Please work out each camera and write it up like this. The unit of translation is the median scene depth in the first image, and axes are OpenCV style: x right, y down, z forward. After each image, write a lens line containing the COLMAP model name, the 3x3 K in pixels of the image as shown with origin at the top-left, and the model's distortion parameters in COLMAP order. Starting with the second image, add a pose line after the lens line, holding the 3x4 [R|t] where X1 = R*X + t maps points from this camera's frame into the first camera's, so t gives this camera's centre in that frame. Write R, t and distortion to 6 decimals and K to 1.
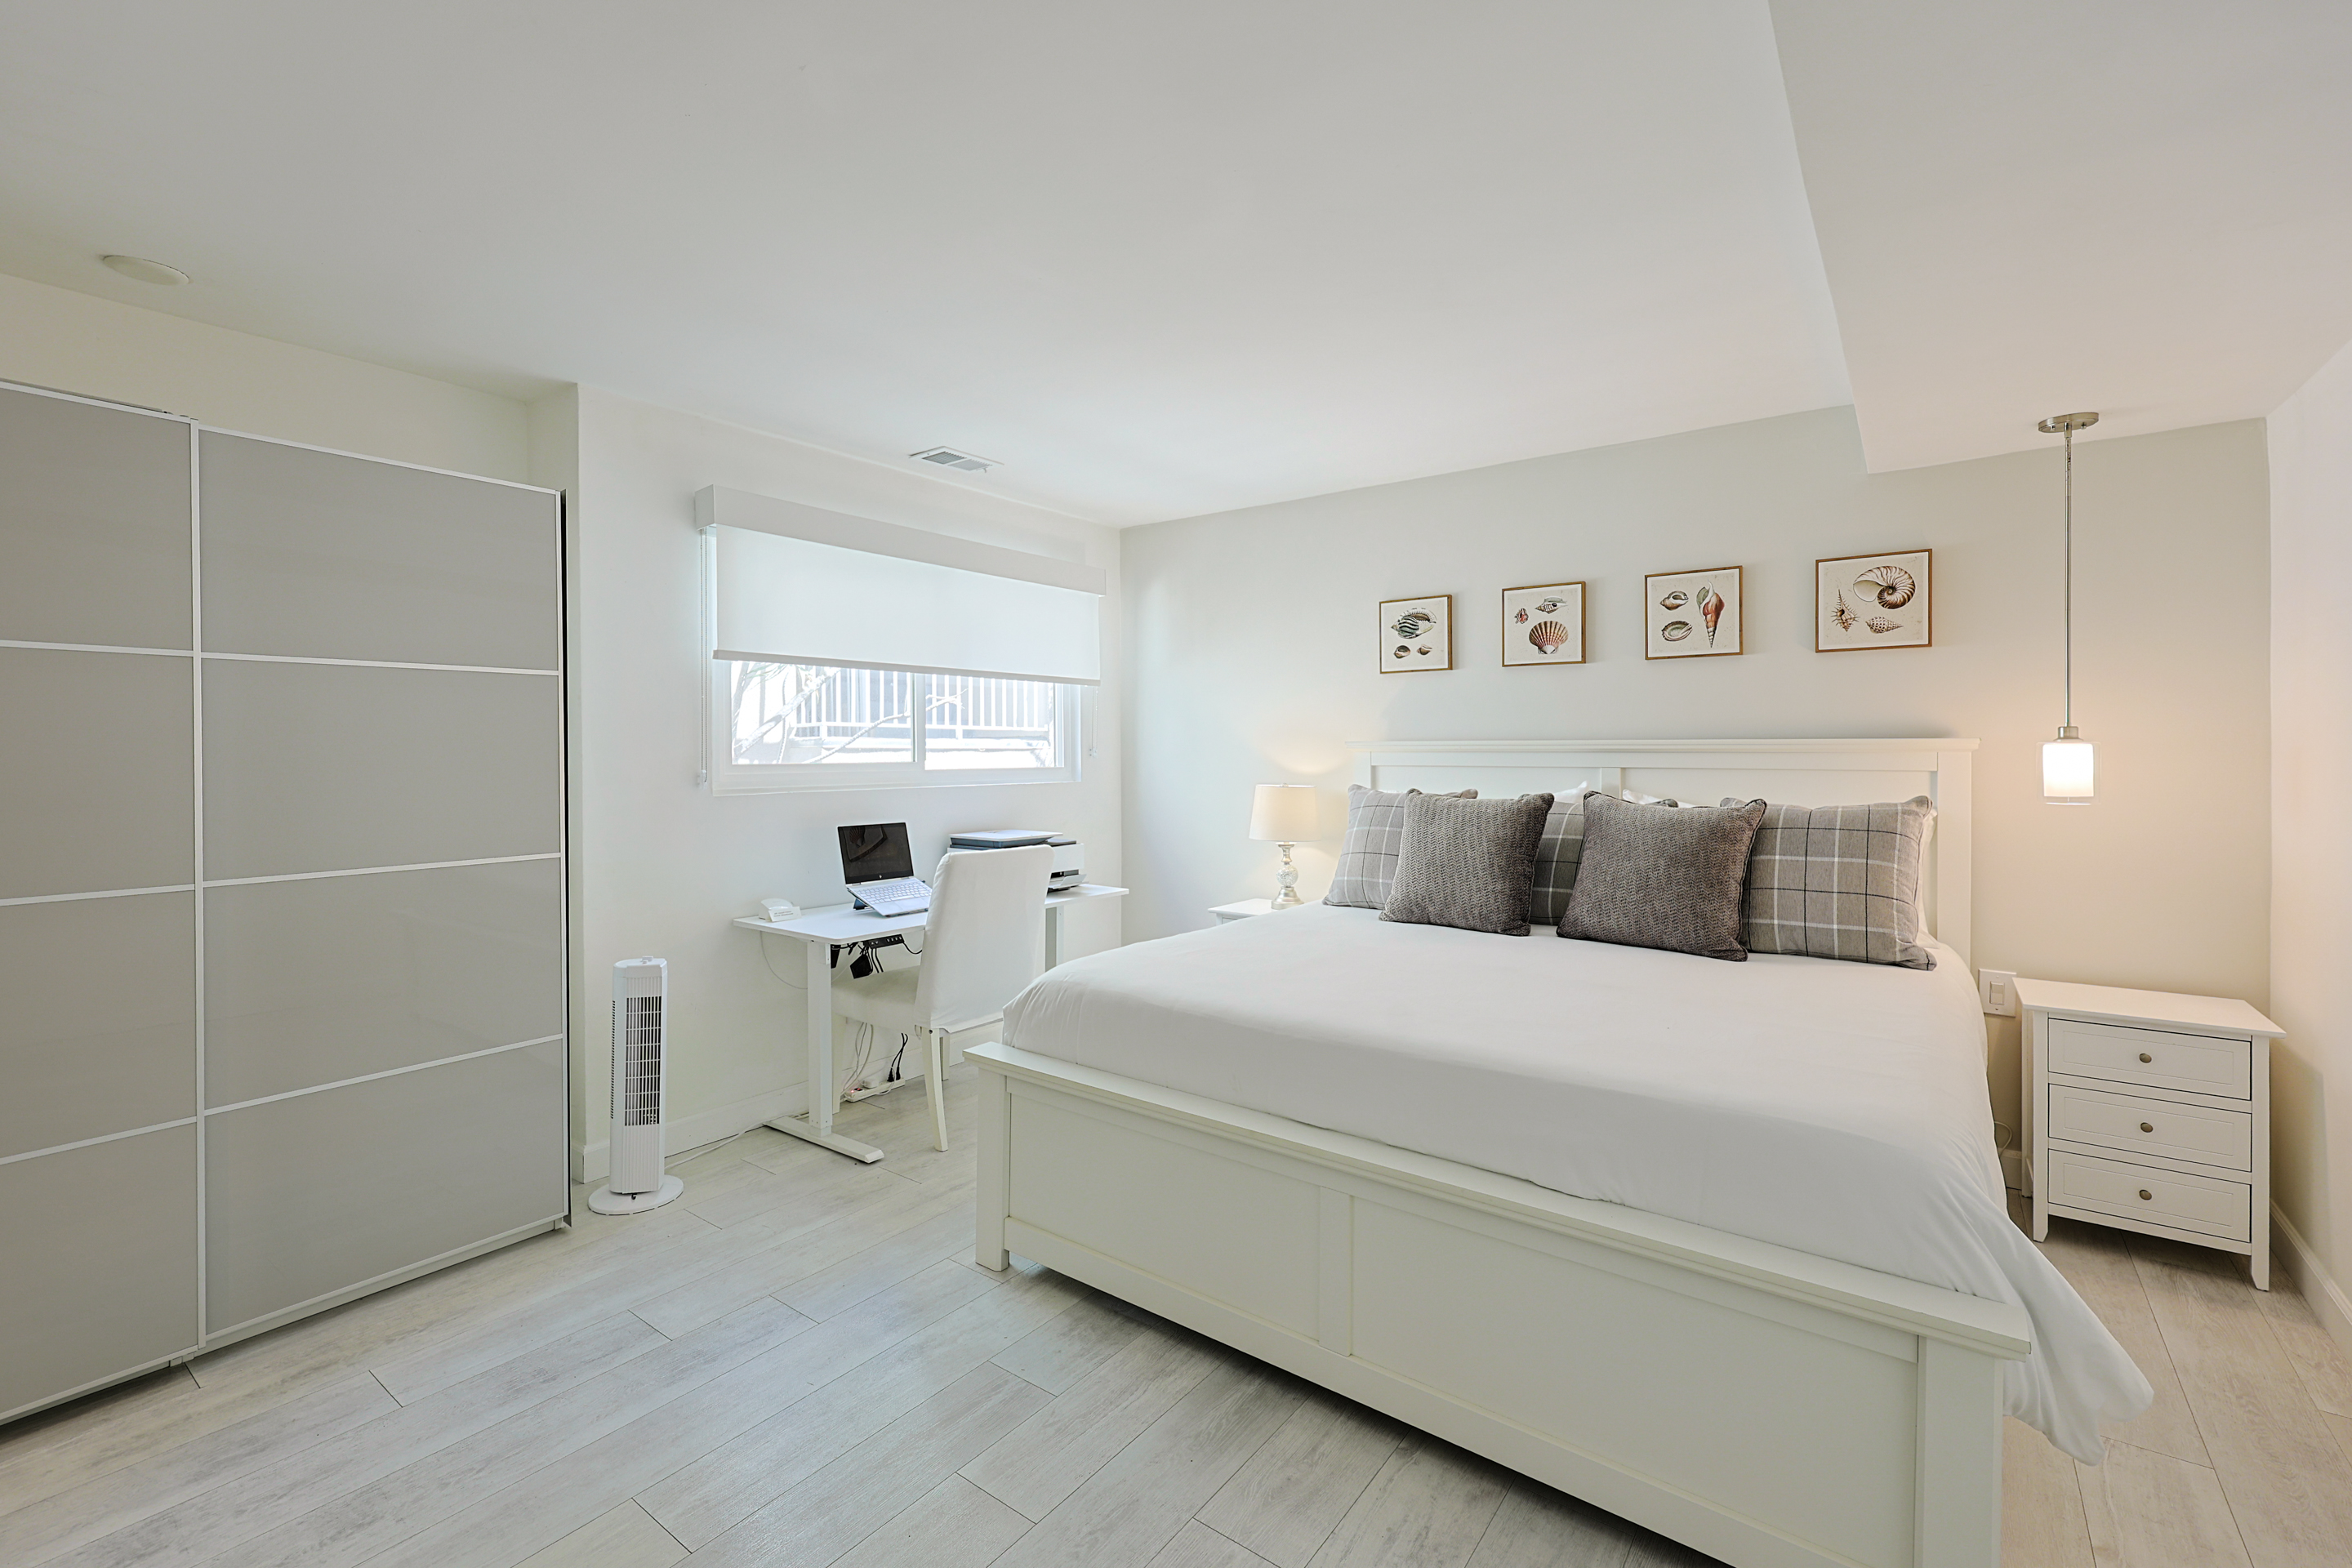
lens RADIAL K [[1024.3, 0, 1186.9], [0, 1024.3, 746.8], [0, 0, 1]] dist [0.004004, 0.000312]
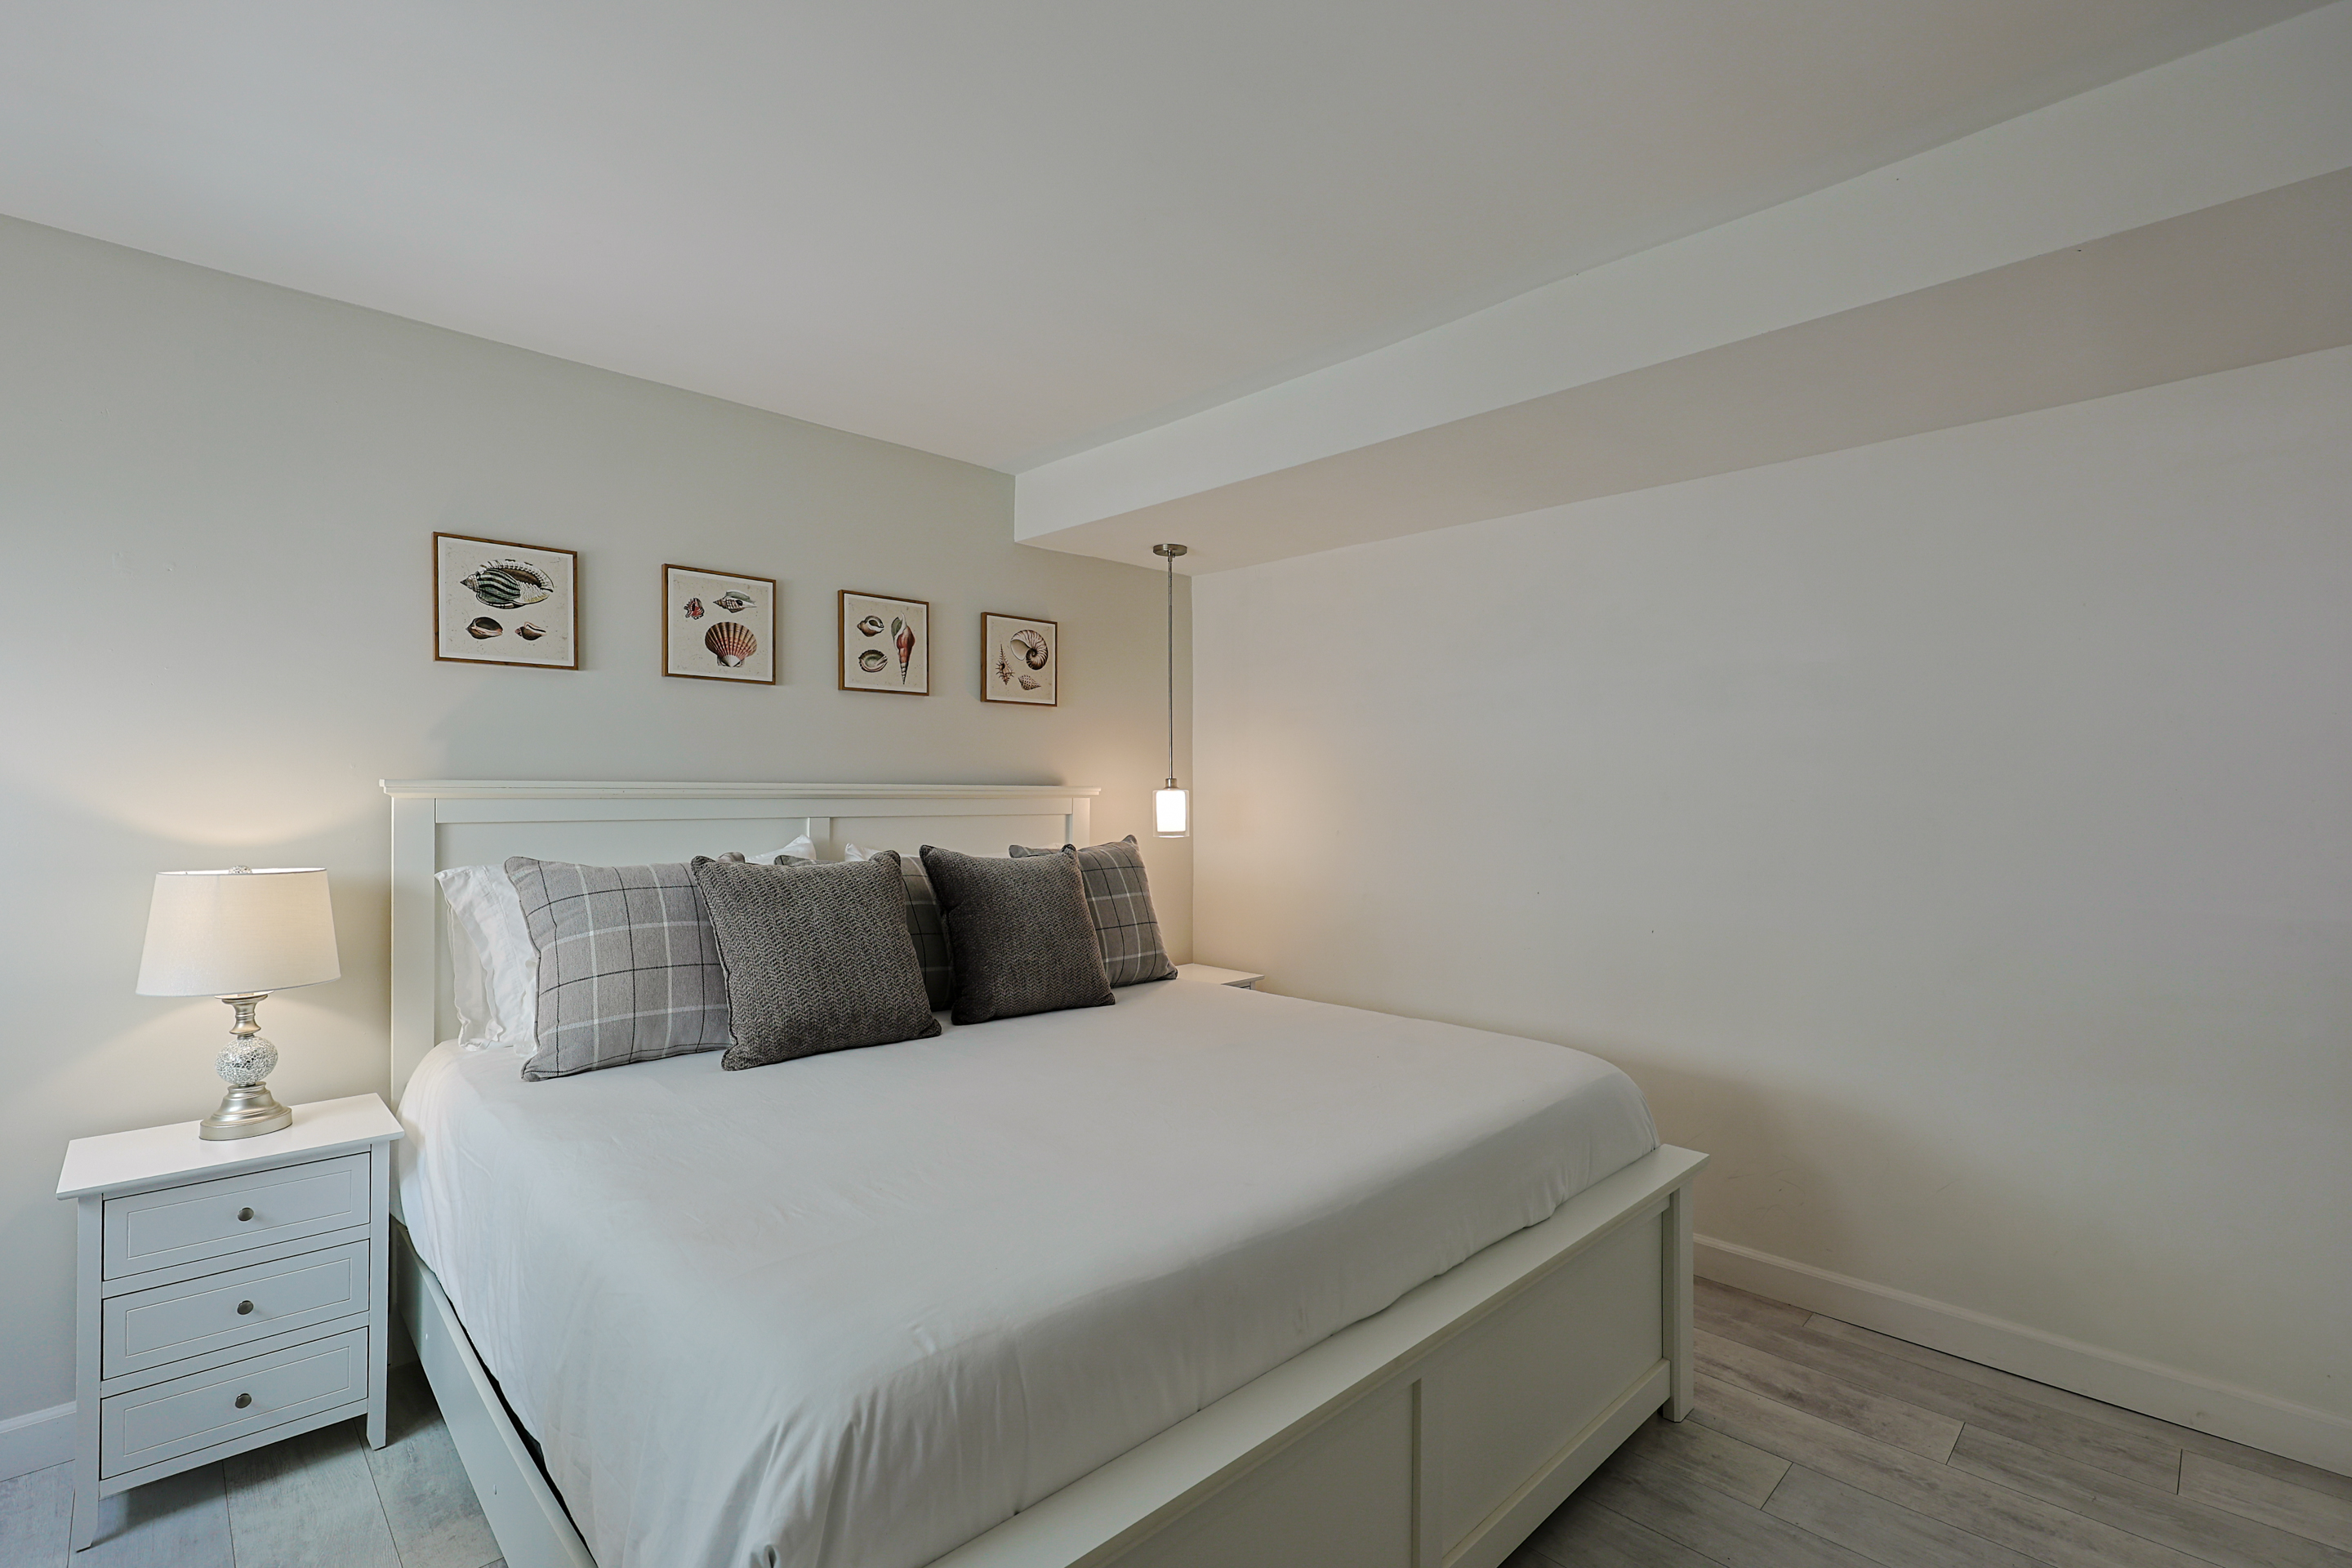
lens RADIAL K [[1038.6, 0, 1212.4], [0, 1038.6, 785.2], [0, 0, 1]] dist [0.000521, 0.000050]
pose [[0.158507, 0.011172, 0.987295, -0.361490], [-0.003069, 0.999937, -0.010822, 0.002778], [-0.987353, -0.001314, 0.158532, 0.575259]]
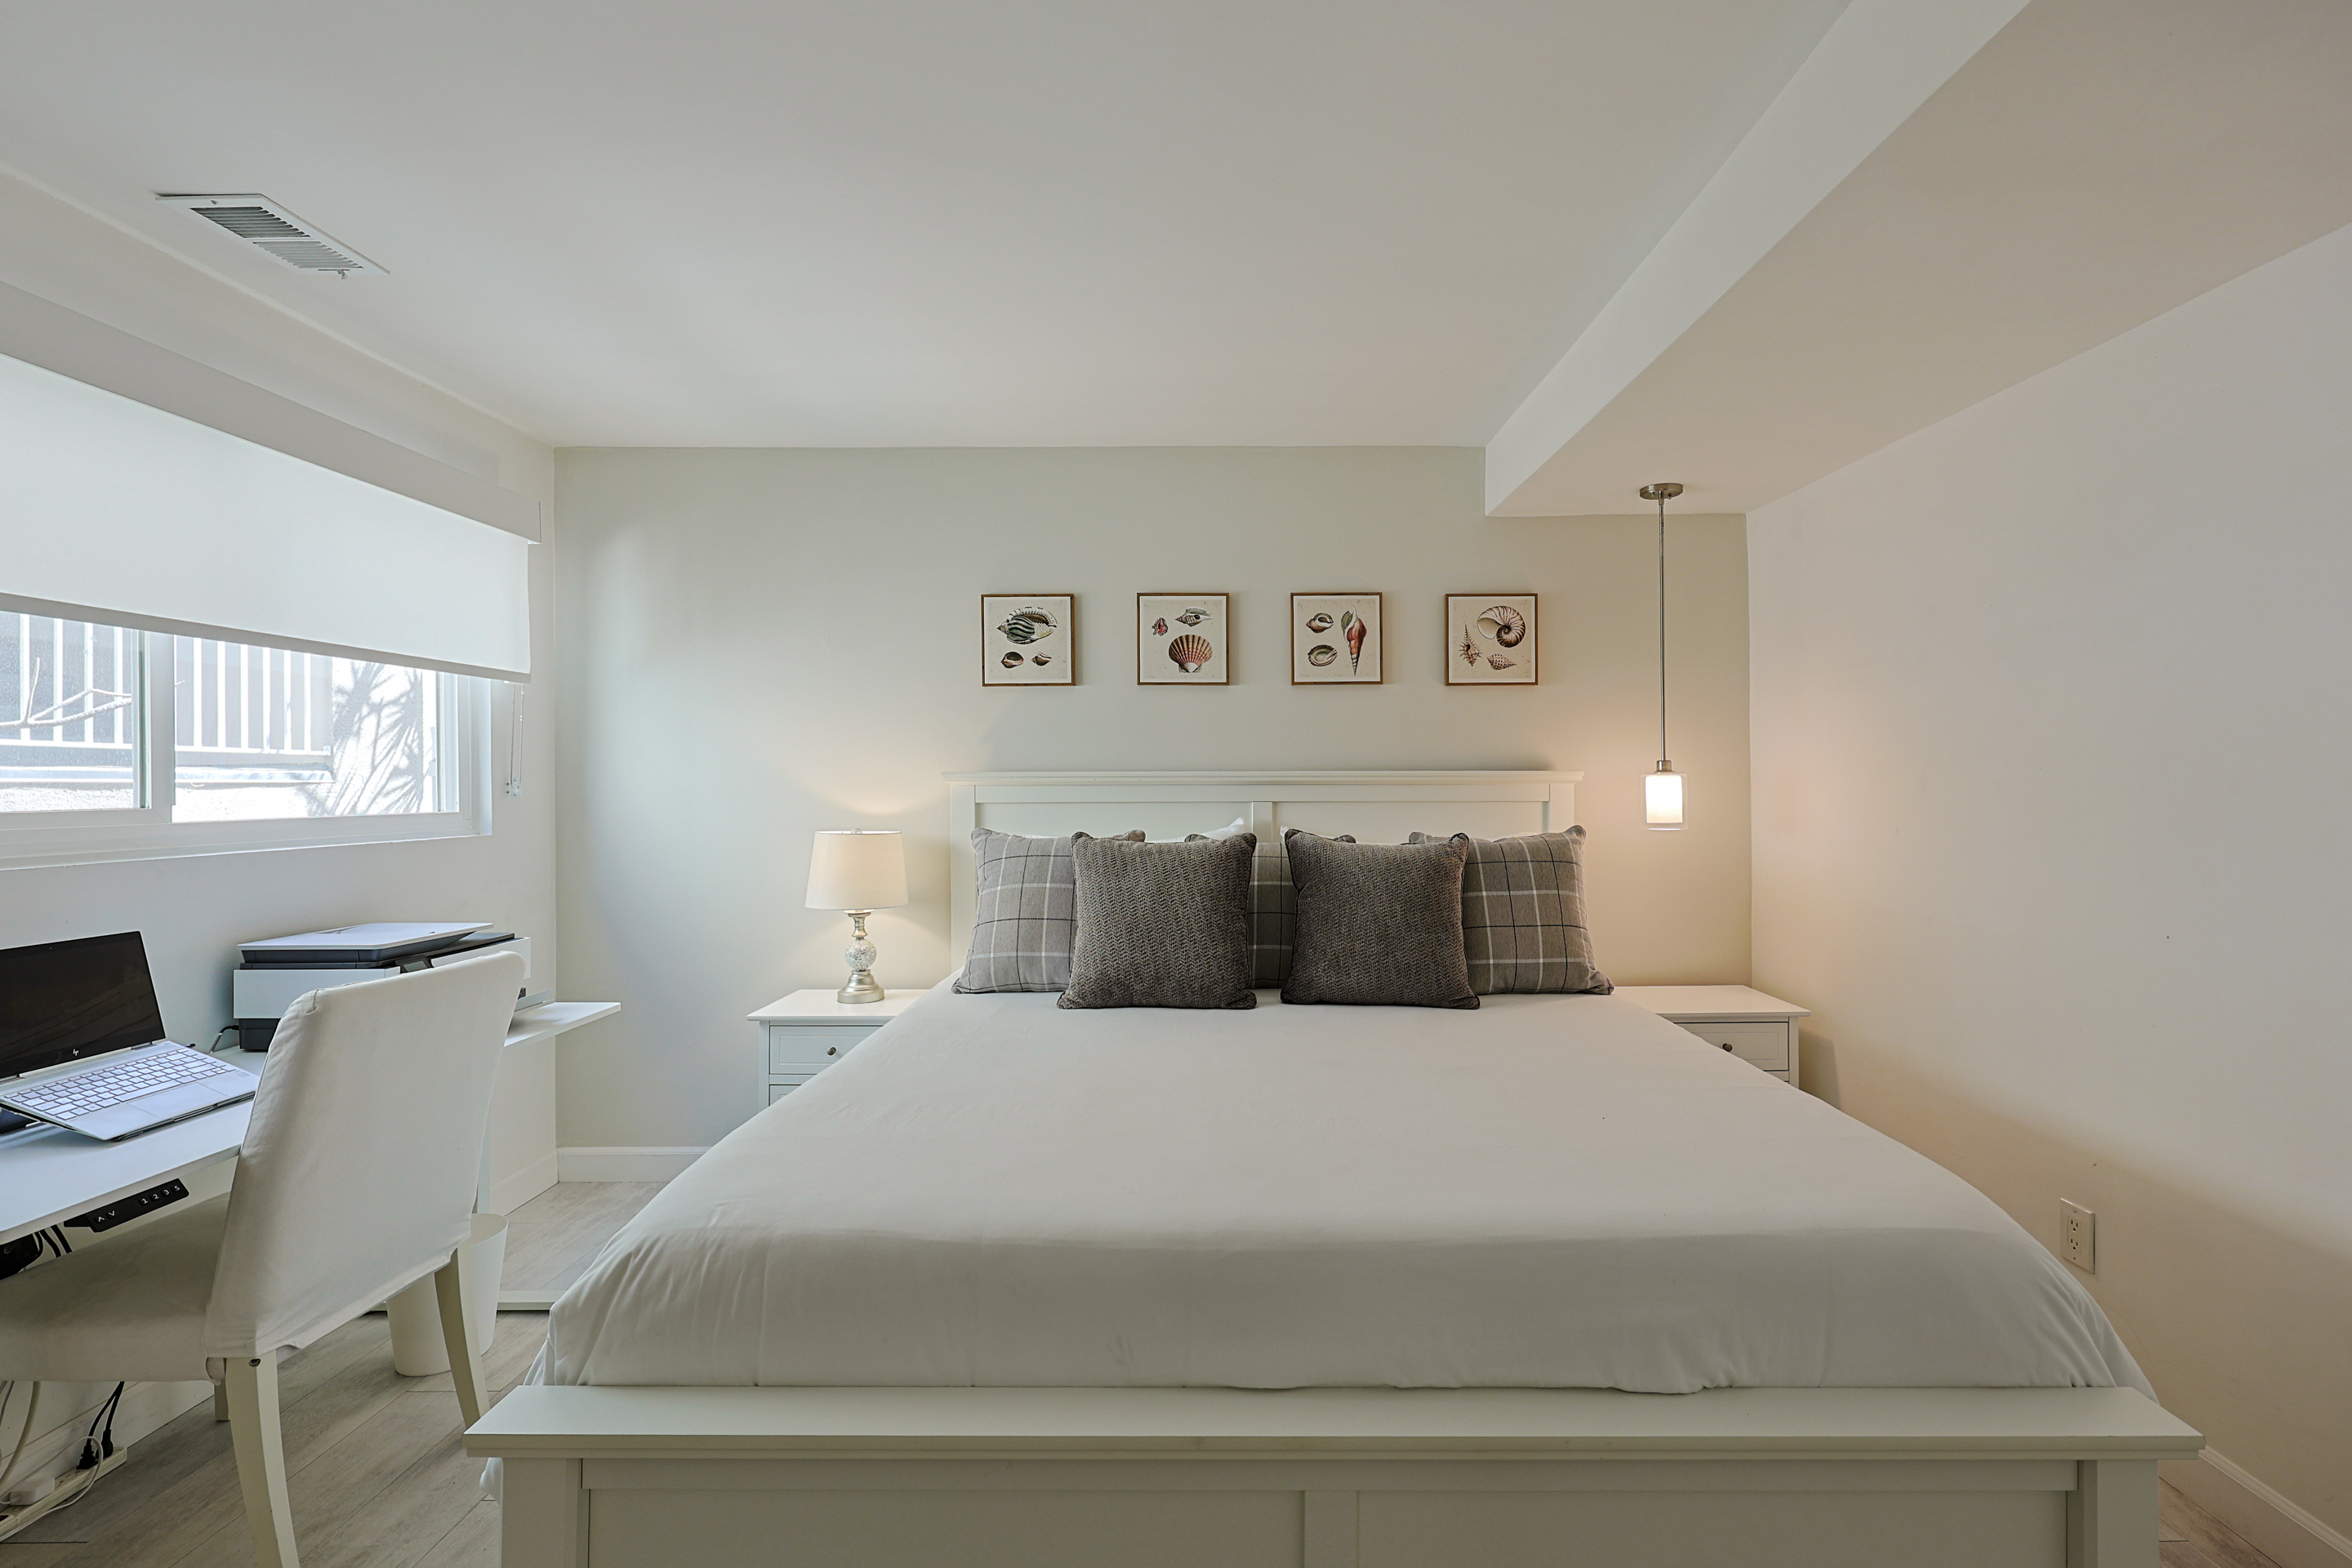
lens RADIAL K [[1033.1, 0, 1234.5], [0, 1033.1, 772.5], [0, 0, 1]] dist [-0.000062, 0.000128]
pose [[0.801463, 0.003857, 0.598033, -0.154201], [0.000738, 0.999972, -0.007439, 0.001262], [-0.598045, 0.006404, 0.801437, 0.293043]]
